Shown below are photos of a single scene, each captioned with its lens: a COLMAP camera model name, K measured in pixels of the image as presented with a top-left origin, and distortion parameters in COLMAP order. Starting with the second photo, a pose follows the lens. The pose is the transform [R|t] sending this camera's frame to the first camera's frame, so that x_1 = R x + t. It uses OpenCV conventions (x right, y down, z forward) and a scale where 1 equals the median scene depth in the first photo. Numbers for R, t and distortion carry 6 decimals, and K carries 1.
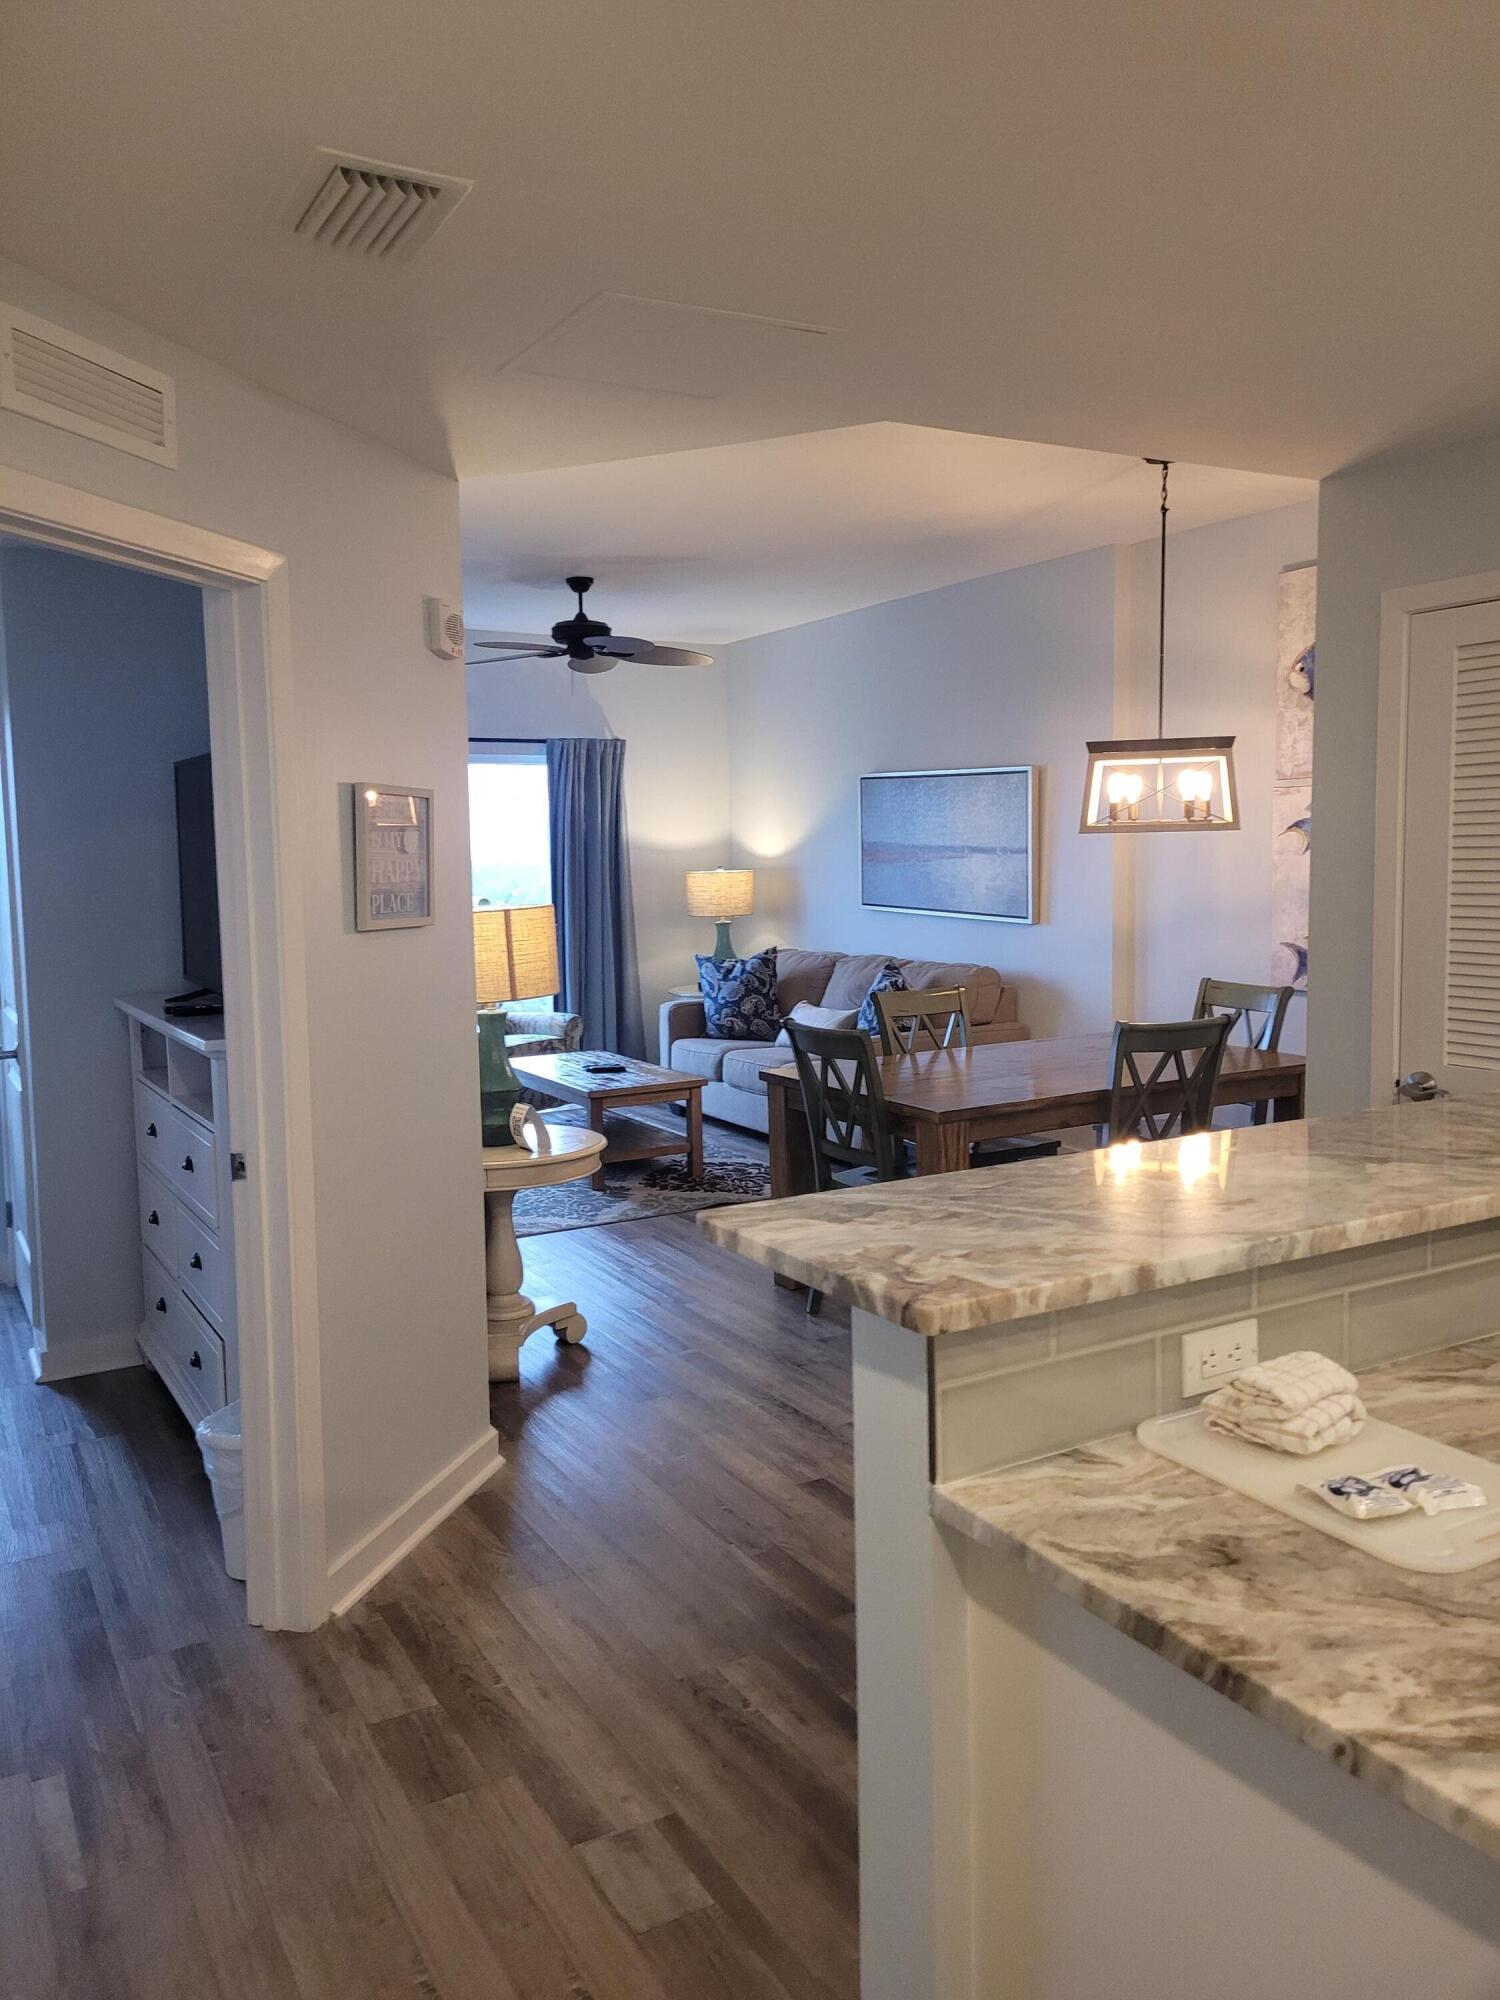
lens RADIAL K [[1506.4, 0, 742.4], [0, 1506.4, 988.6], [0, 0, 1]] dist [0.045802, -0.013159]
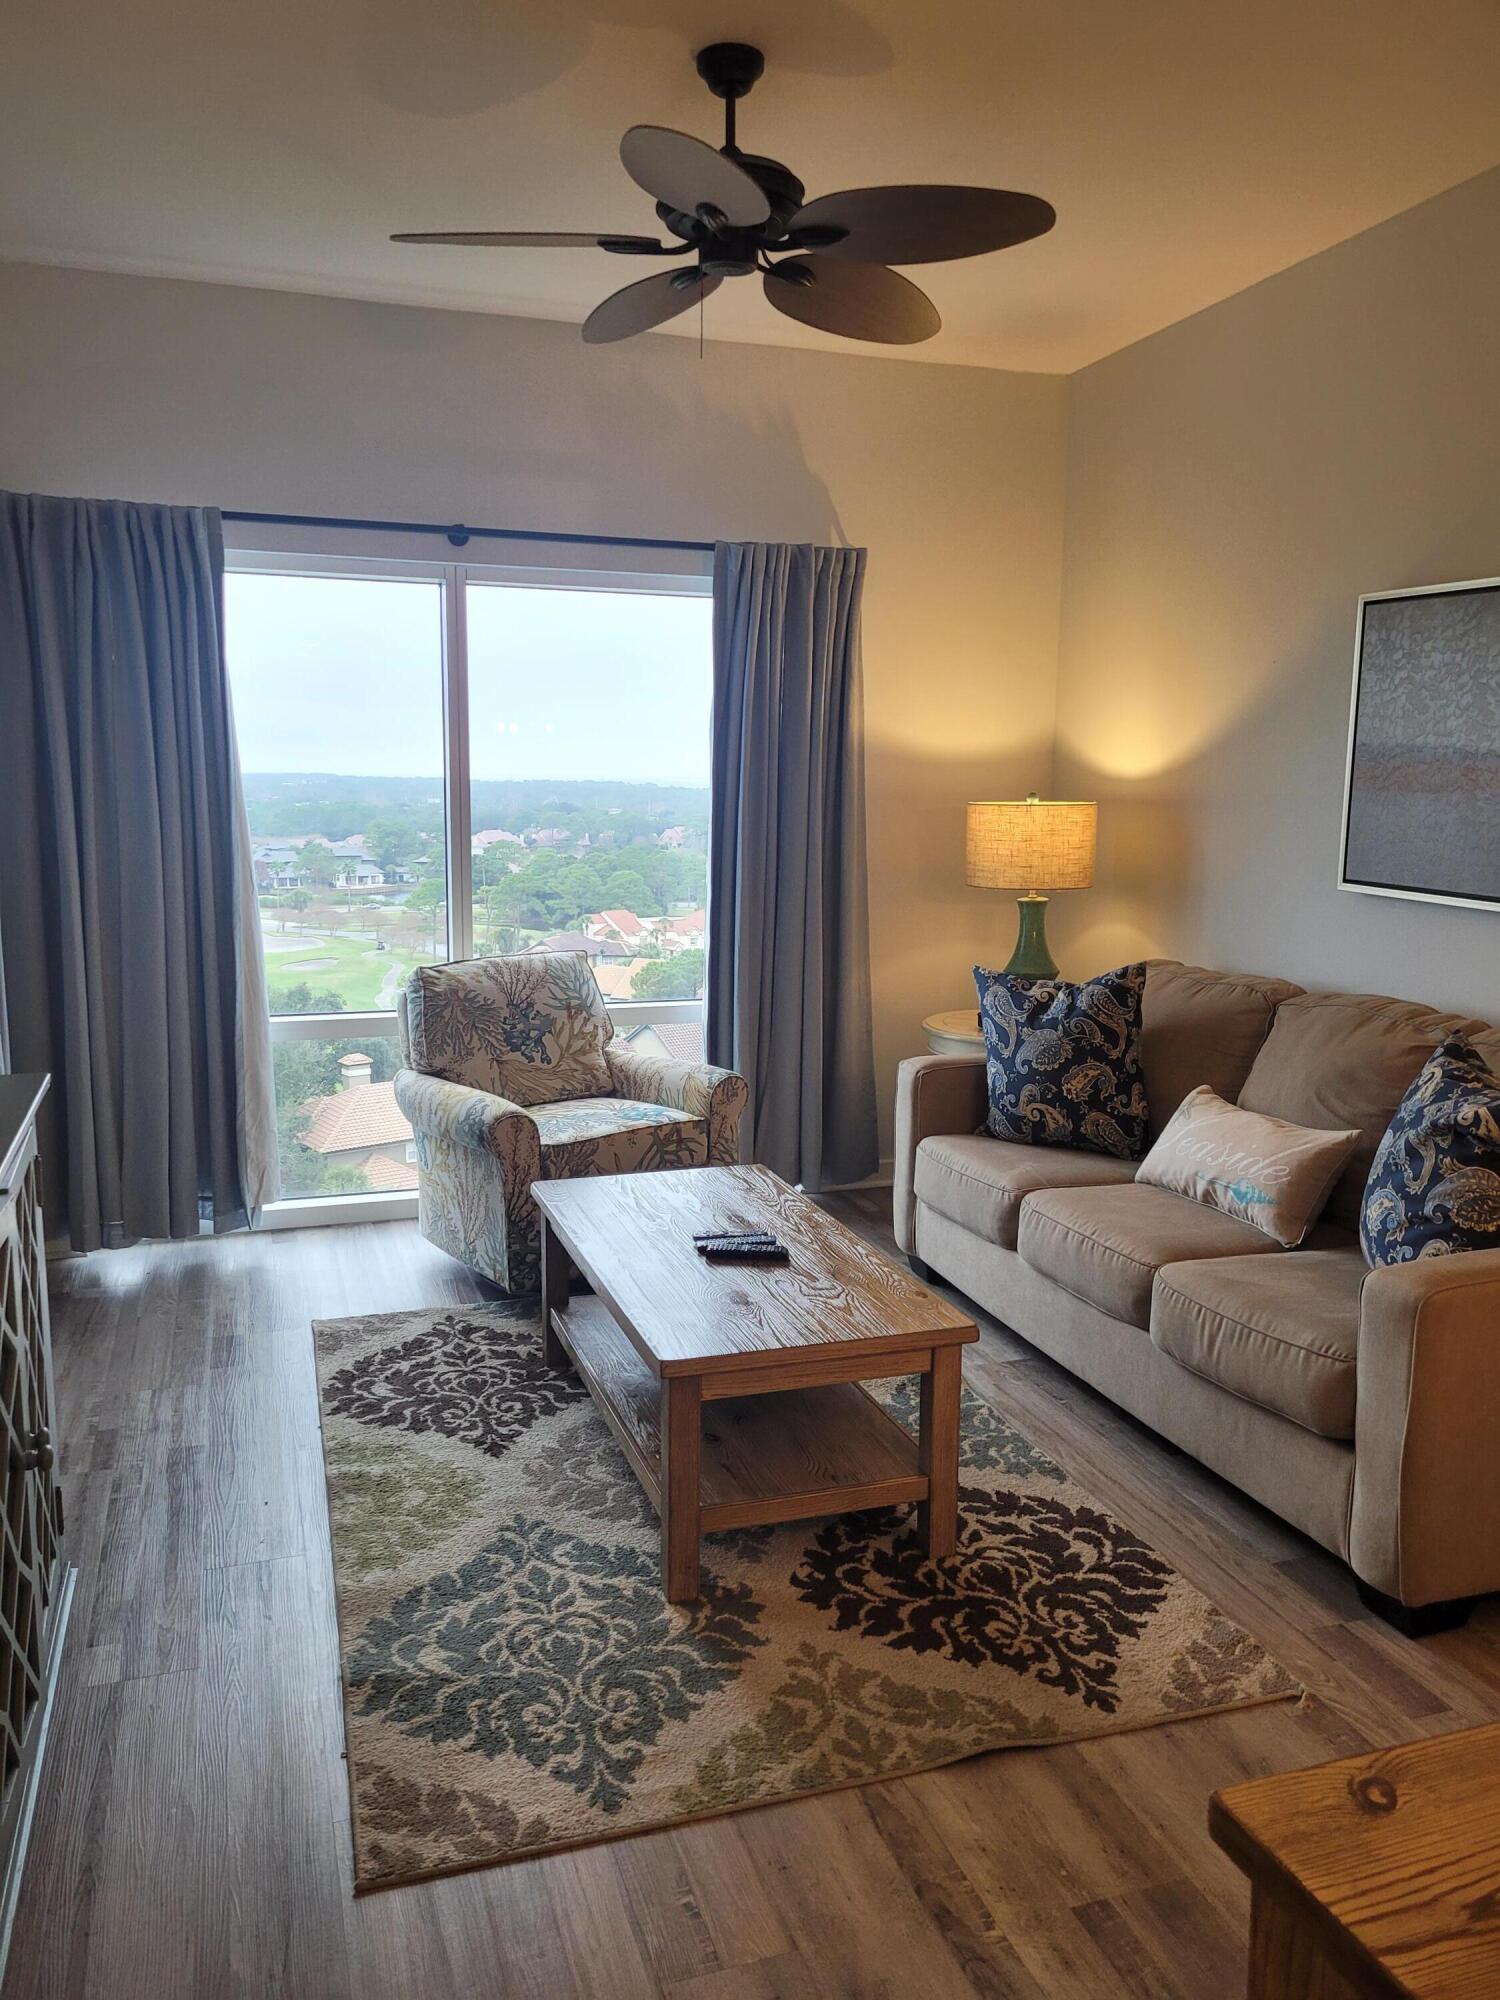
lens RADIAL K [[1506.4, 0, 732.3], [0, 1506.4, 1013.2], [0, 0, 1]] dist [0.045802, -0.013159]
pose [[0.979157, 0.055982, -0.195236, -0.011416], [-0.044615, 0.997069, 0.062148, -0.036088], [0.198143, -0.052142, 0.978785, 0.503549]]
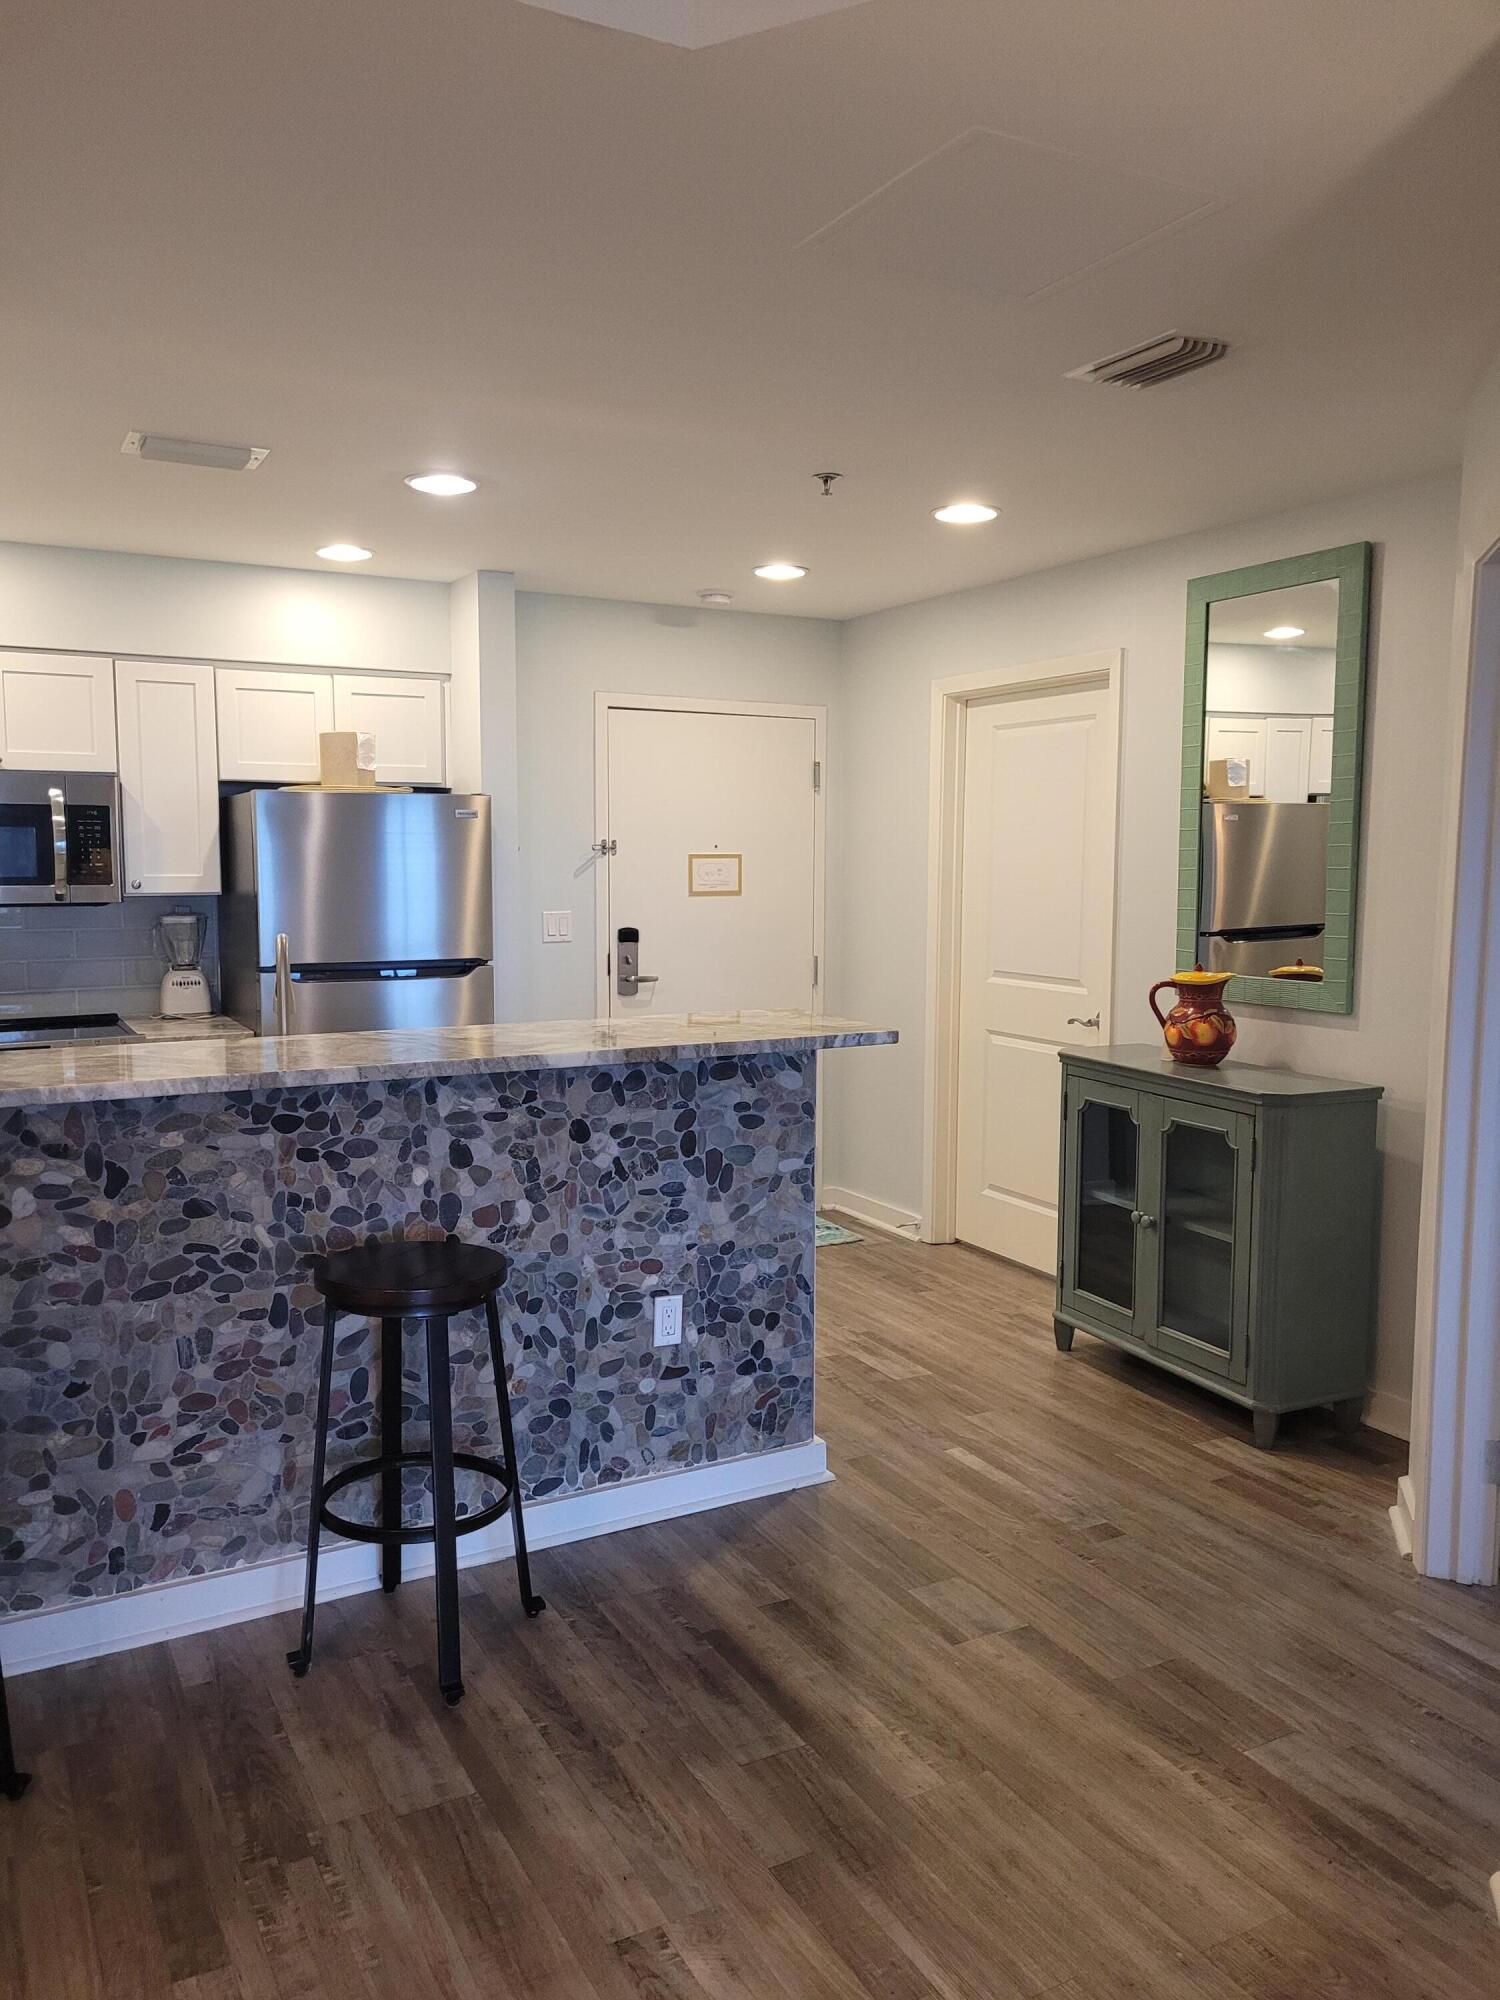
lens RADIAL K [[1506.4, 0, 749.7], [0, 1506.4, 998.0], [0, 0, 1]] dist [0.045802, -0.013159]
pose [[-0.999711, 0.007776, 0.022752, 0.067976], [0.012080, 0.980602, 0.195635, -0.149721], [-0.020790, 0.195853, -0.980413, 1.692416]]
